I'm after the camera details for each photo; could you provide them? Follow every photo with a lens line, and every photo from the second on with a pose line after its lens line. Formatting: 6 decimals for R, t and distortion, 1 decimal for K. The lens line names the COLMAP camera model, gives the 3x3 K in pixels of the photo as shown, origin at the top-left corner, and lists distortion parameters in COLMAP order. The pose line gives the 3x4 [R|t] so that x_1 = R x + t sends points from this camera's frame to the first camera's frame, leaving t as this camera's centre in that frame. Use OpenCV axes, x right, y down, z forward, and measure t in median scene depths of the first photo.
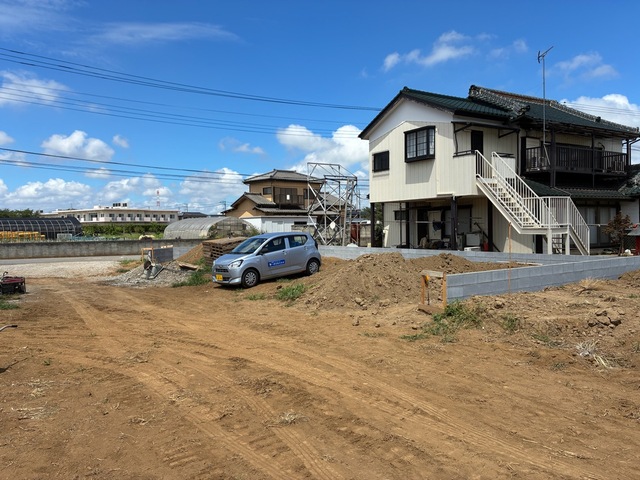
lens RADIAL K [[480.2, 0, 320.4], [0, 480.2, 233.7], [0, 0, 1]] dist [0.037436, -0.048668]
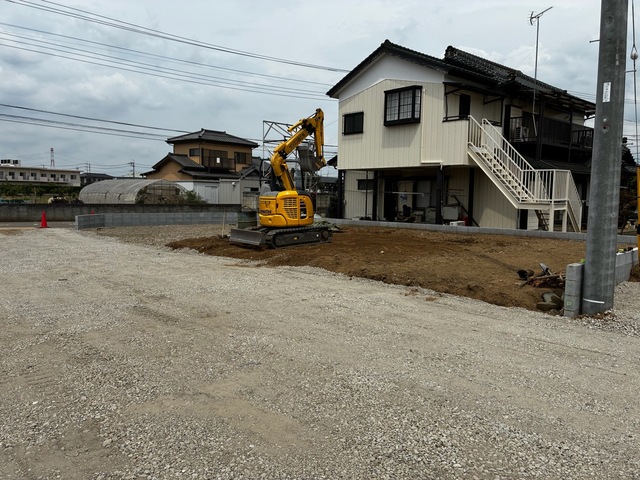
lens RADIAL K [[485.0, 0, 322.5], [0, 485.0, 231.1], [0, 0, 1]] dist [0.030554, -0.043973]
pose [[0.983085, 0.016251, 0.182426, -0.099800], [-0.027208, 0.997962, 0.057719, -0.000375], [-0.181116, -0.061706, 0.981524, 0.116696]]
